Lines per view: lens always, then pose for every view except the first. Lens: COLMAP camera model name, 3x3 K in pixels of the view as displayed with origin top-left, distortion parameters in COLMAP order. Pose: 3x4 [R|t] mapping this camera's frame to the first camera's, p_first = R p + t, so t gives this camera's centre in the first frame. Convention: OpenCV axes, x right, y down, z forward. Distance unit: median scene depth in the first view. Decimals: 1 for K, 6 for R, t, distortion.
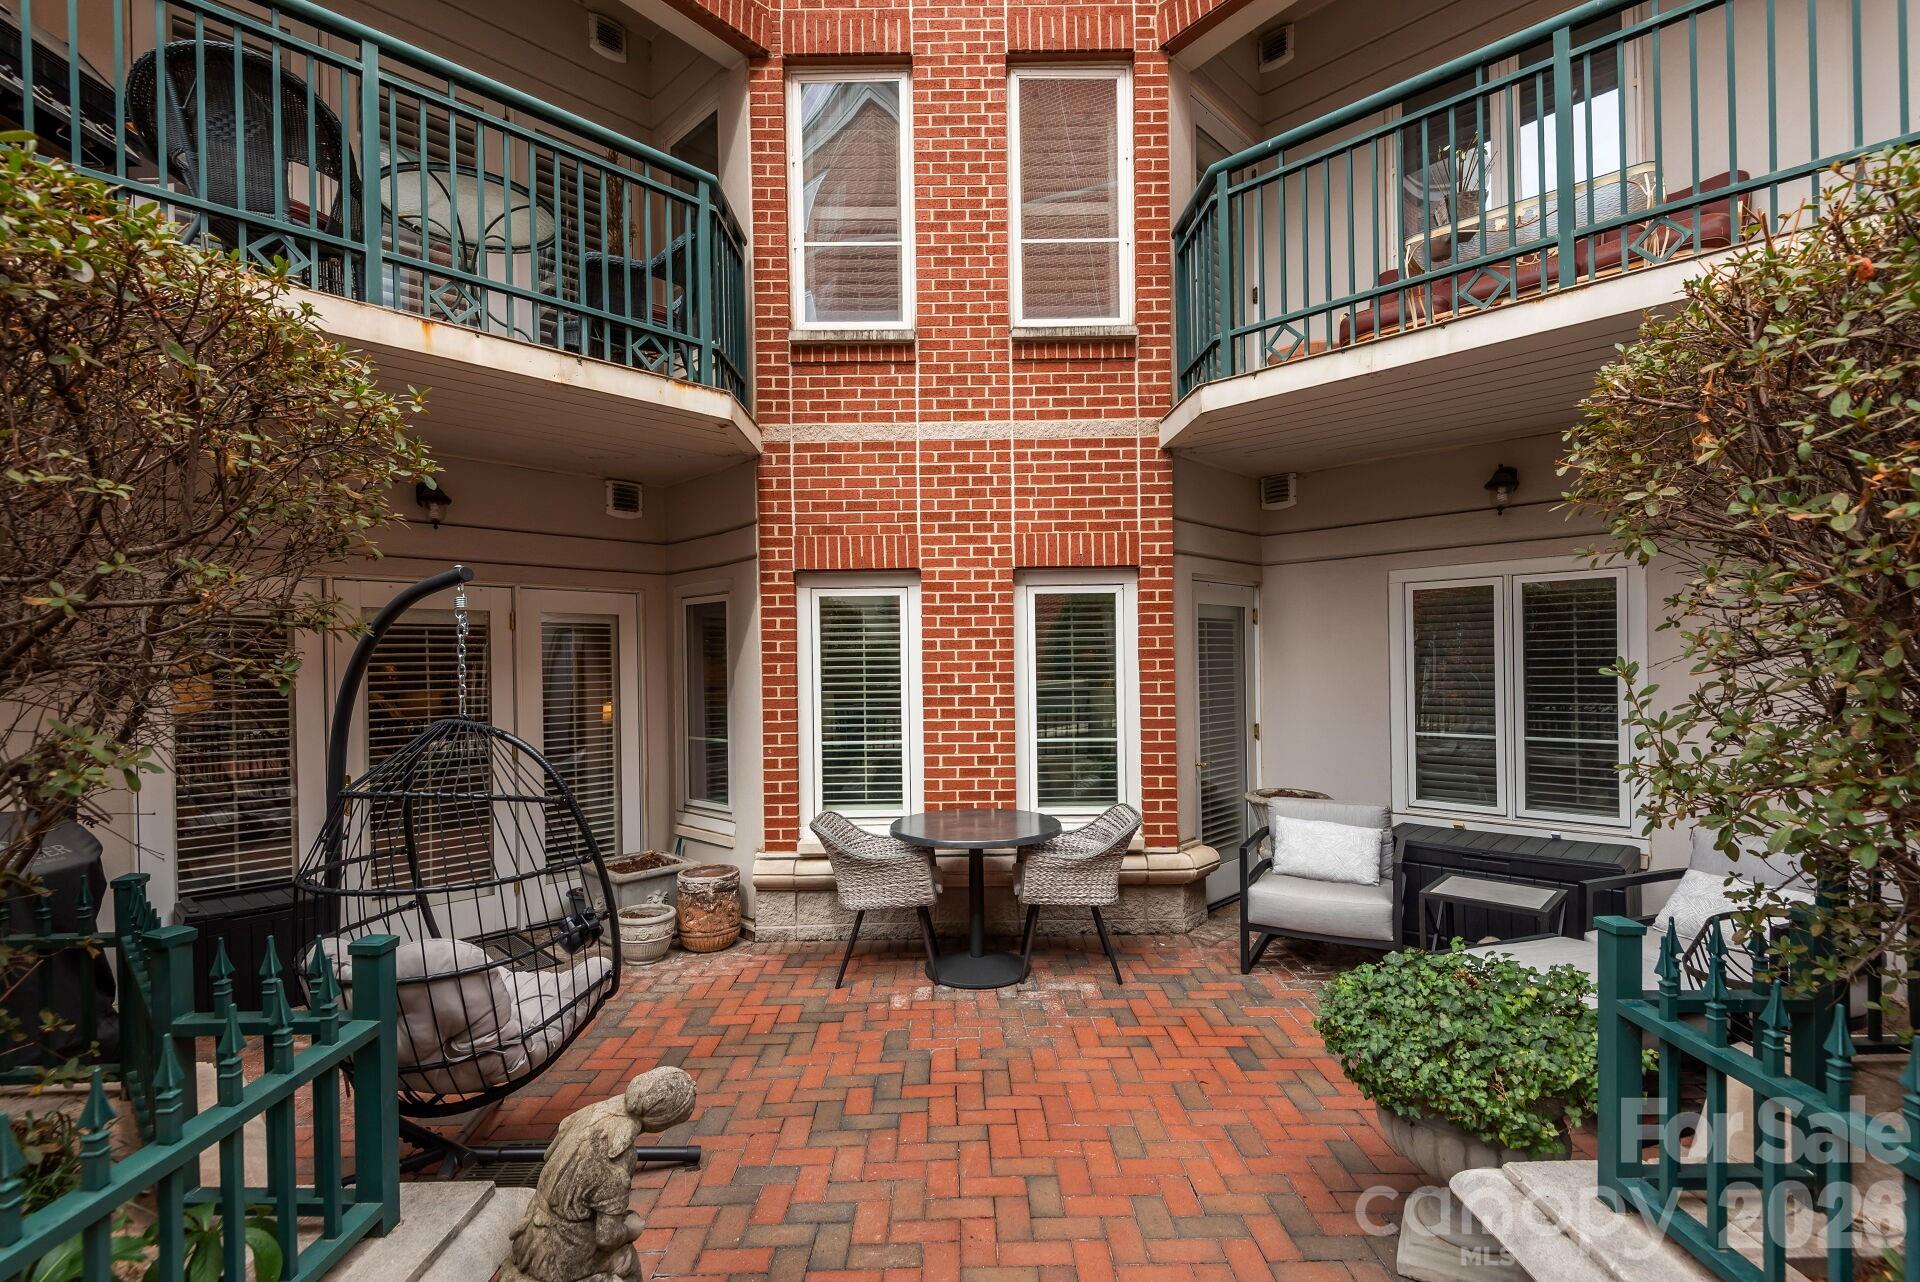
lens RADIAL K [[888.3, 0, 961.2], [0, 888.3, 686.7], [0, 0, 1]] dist [0.000696, 0.000044]
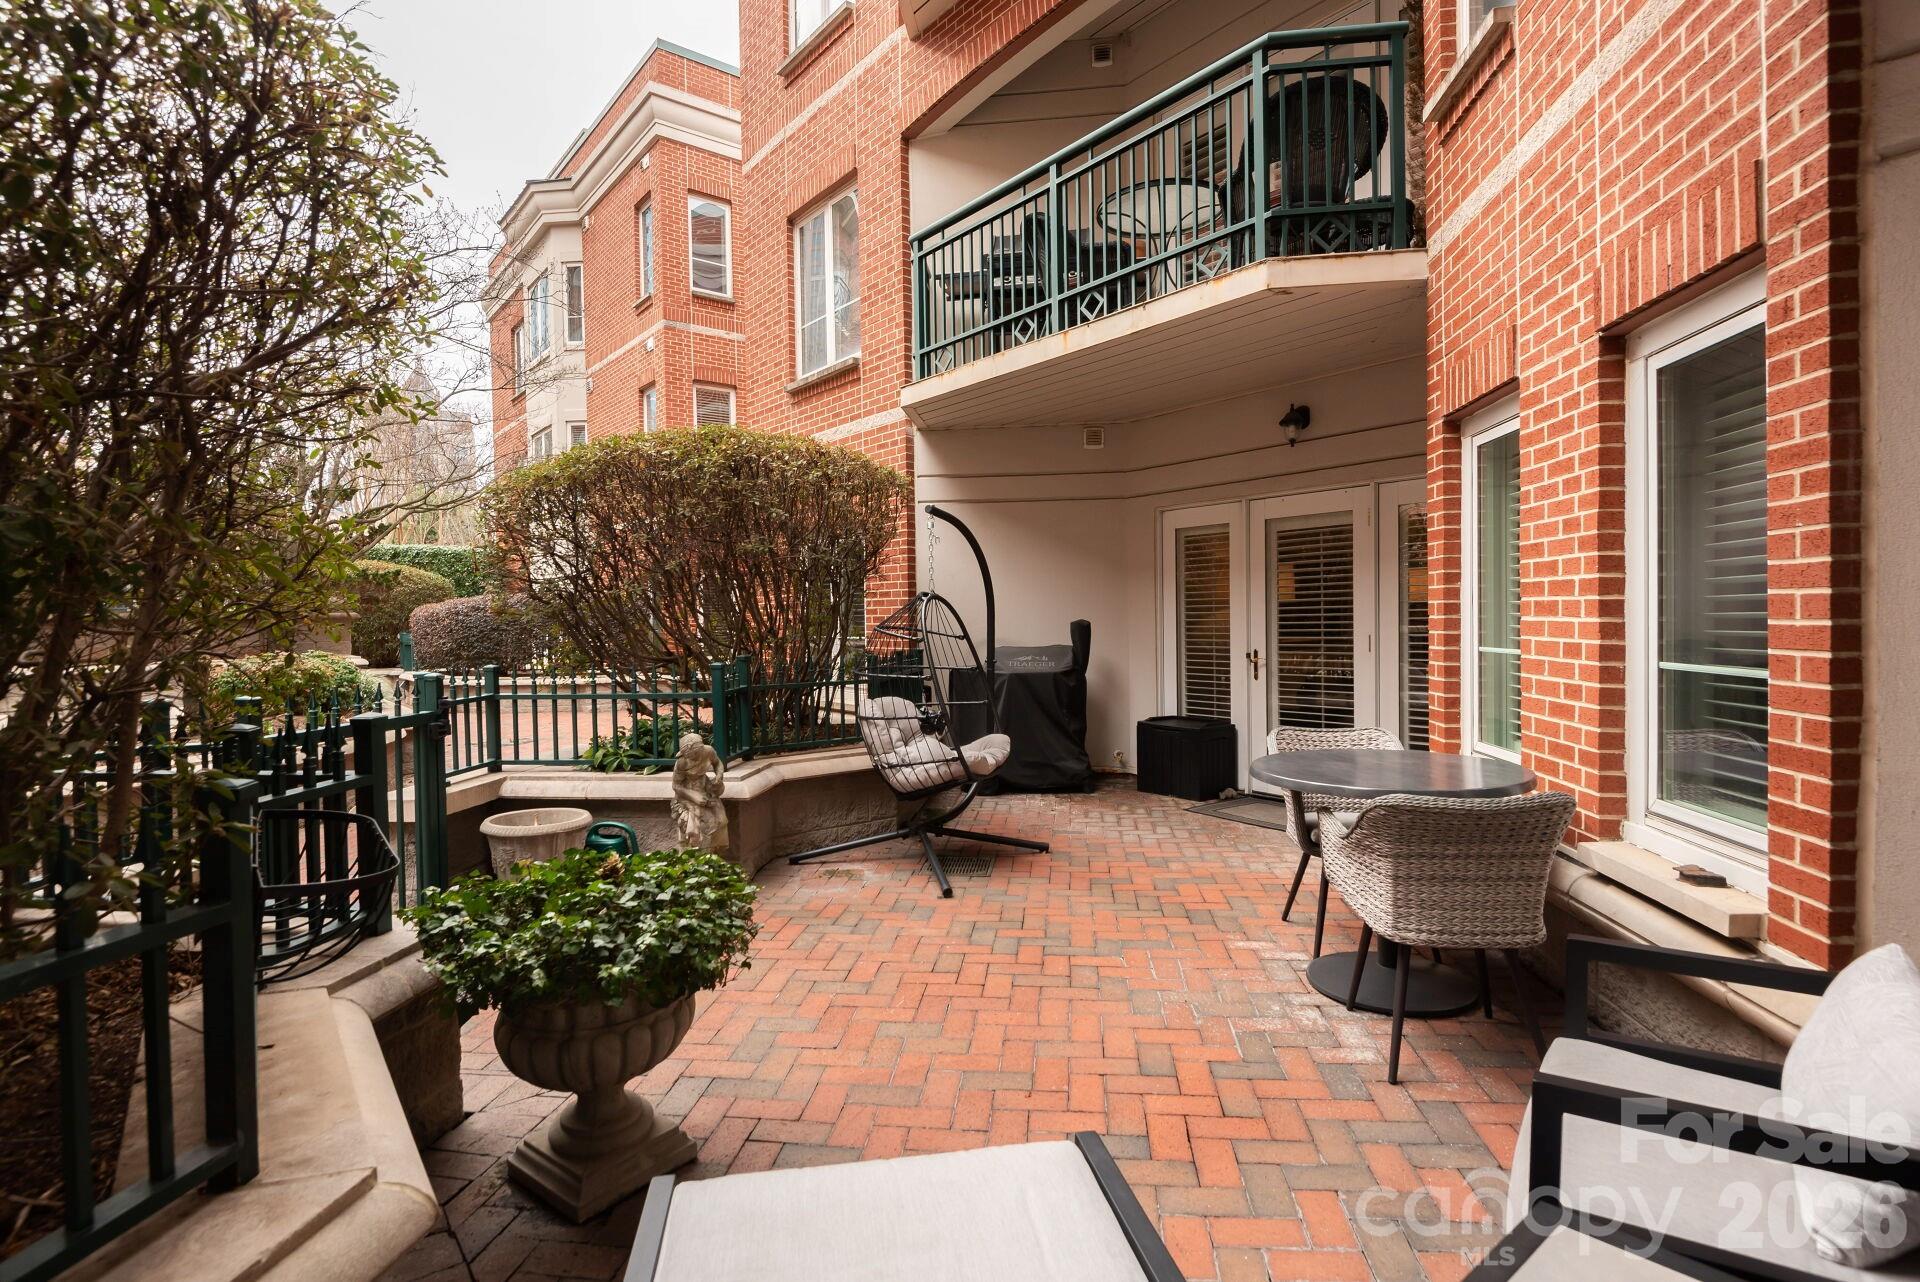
lens RADIAL K [[984.8, 0, 956.7], [0, 984.8, 633.6], [0, 0, 1]] dist [0.014306, -0.000745]
pose [[-0.172547, 0.035652, -0.984356, 0.717455], [0.012307, 0.999345, 0.034038, 0.021122], [0.984924, -0.006242, -0.172873, 0.718522]]
